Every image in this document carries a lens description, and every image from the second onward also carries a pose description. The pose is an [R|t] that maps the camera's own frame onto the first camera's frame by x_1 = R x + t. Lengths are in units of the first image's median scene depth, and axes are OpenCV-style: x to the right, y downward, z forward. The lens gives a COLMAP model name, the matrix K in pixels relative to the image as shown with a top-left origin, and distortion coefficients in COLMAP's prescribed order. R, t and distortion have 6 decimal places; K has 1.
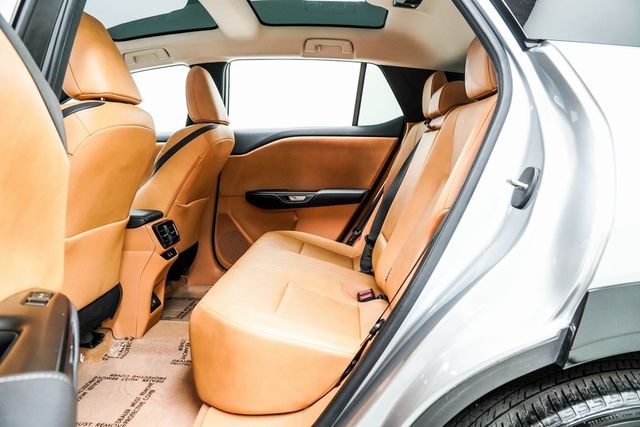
lens RADIAL K [[476.0, 0, 320.0], [0, 476.0, 213.5], [0, 0, 1]] dist [-0.130808, 0.092362]
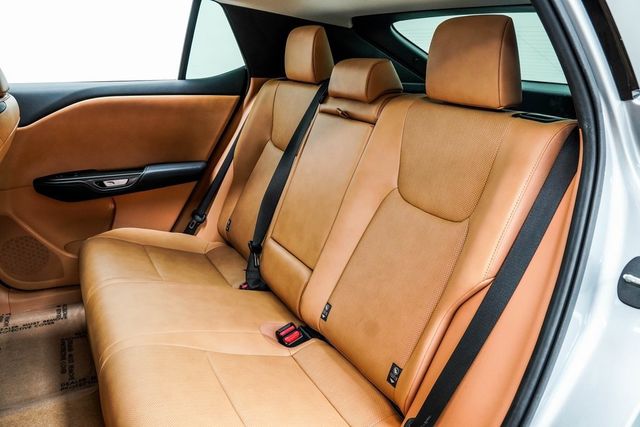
lens RADIAL K [[476.0, 0, 320.0], [0, 476.0, 213.5], [0, 0, 1]] dist [-0.130808, 0.092362]
pose [[0.851599, -0.133320, 0.506956, -0.149754], [0.038616, 0.980444, 0.192972, -0.111998], [-0.522769, -0.144758, 0.840094, 0.224059]]
